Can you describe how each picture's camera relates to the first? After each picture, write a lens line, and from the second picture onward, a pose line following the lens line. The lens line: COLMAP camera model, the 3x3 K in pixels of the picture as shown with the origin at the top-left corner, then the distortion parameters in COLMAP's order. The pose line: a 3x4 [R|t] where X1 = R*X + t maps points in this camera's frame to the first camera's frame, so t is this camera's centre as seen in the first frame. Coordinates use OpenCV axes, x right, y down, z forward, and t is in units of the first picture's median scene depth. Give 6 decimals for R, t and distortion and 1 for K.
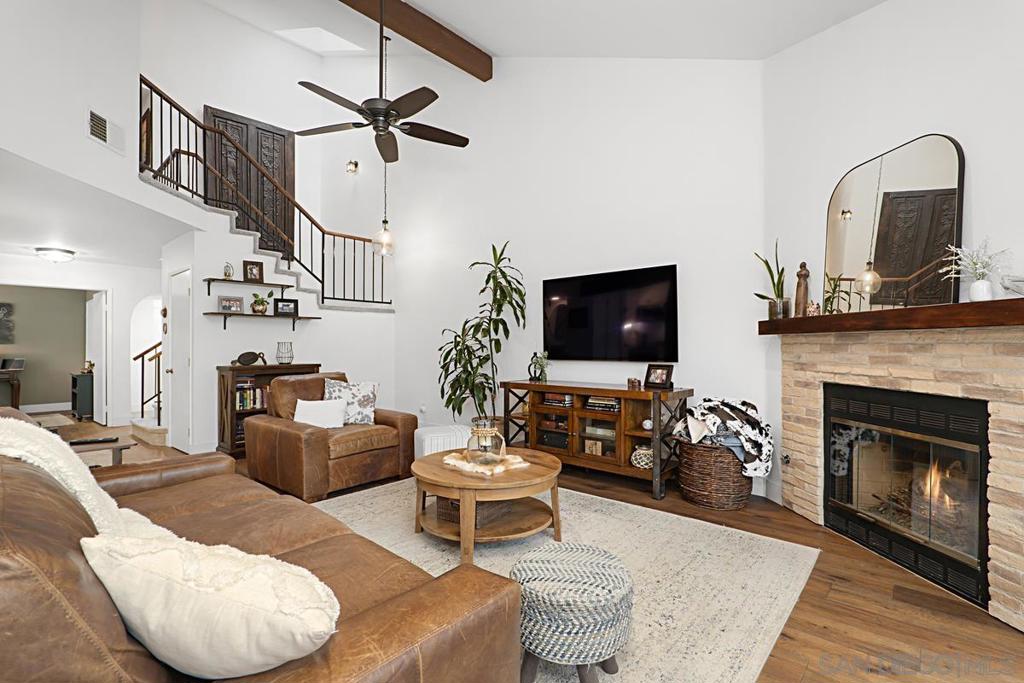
lens RADIAL K [[477.6, 0, 505.7], [0, 477.6, 343.8], [0, 0, 1]] dist [-0.016188, 0.004129]
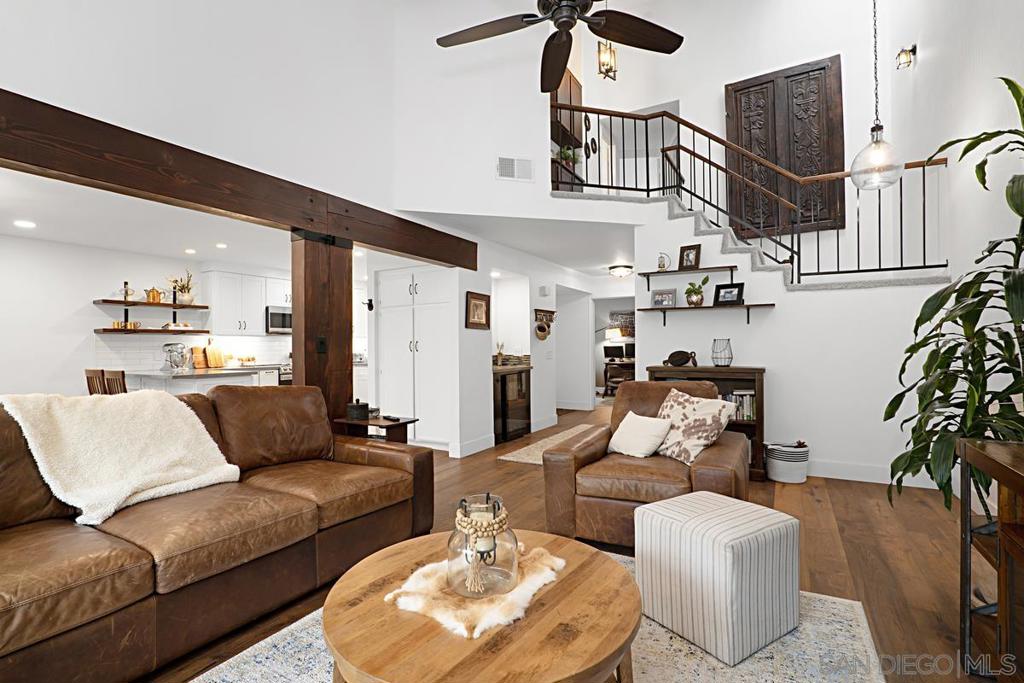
lens RADIAL K [[477.6, 0, 510.4], [0, 477.6, 339.3], [0, 0, 1]] dist [-0.016188, 0.004129]
pose [[0.209857, -0.010381, -0.977677, 0.239454], [0.006855, 0.999935, -0.009145, 0.001973], [0.977708, -0.004783, 0.209914, 0.501685]]
